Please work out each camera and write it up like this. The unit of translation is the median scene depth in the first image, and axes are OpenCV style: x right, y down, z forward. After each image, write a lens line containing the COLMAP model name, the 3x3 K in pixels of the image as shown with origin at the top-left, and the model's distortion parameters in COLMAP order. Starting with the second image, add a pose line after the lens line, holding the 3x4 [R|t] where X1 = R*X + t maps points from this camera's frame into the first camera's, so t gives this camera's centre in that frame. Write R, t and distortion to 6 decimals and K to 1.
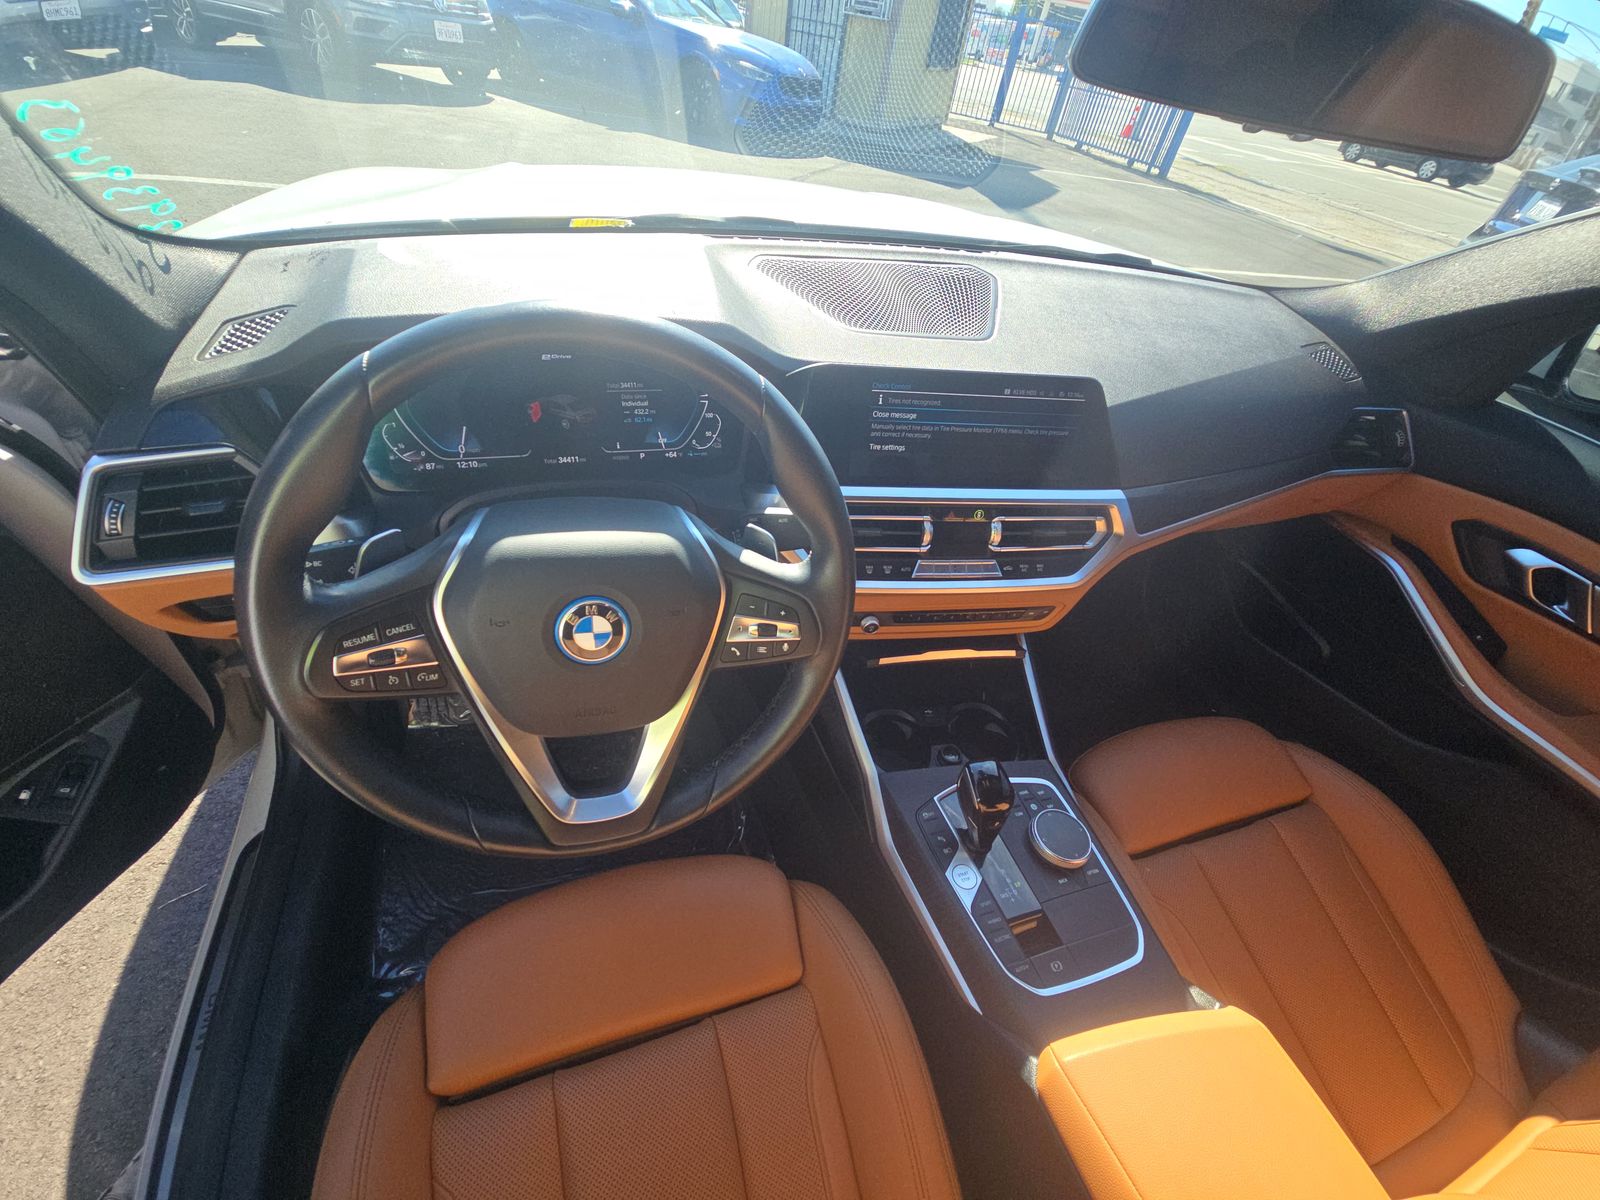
lens RADIAL K [[632.0, 0, 790.8], [0, 632.0, 558.3], [0, 0, 1]] dist [-0.007320, -0.000381]
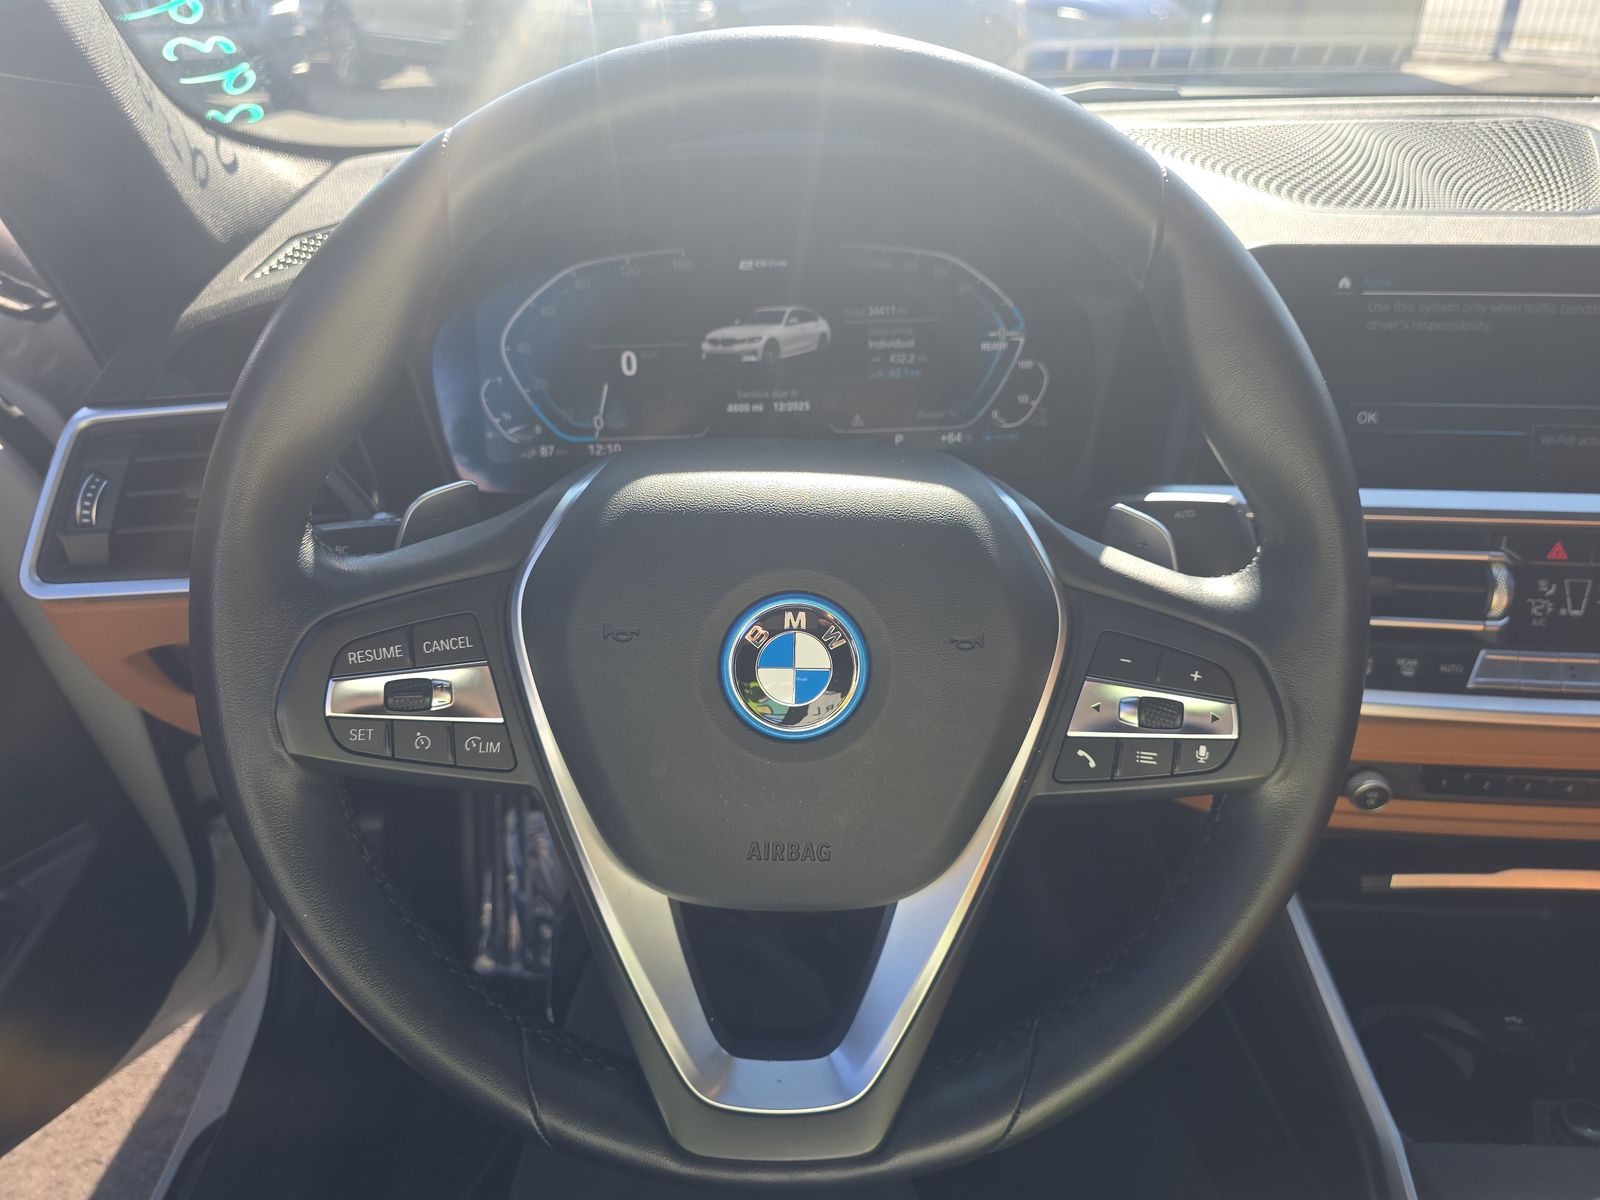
lens RADIAL K [[1040.1, 0, 827.5], [0, 1040.1, 597.1], [0, 0, 1]] dist [0.001386, -0.001834]
pose [[0.962032, 0.007320, -0.272839, -0.062707], [-0.062654, 0.978869, -0.194656, 0.189148], [0.265649, 0.204359, 0.942161, 0.214249]]
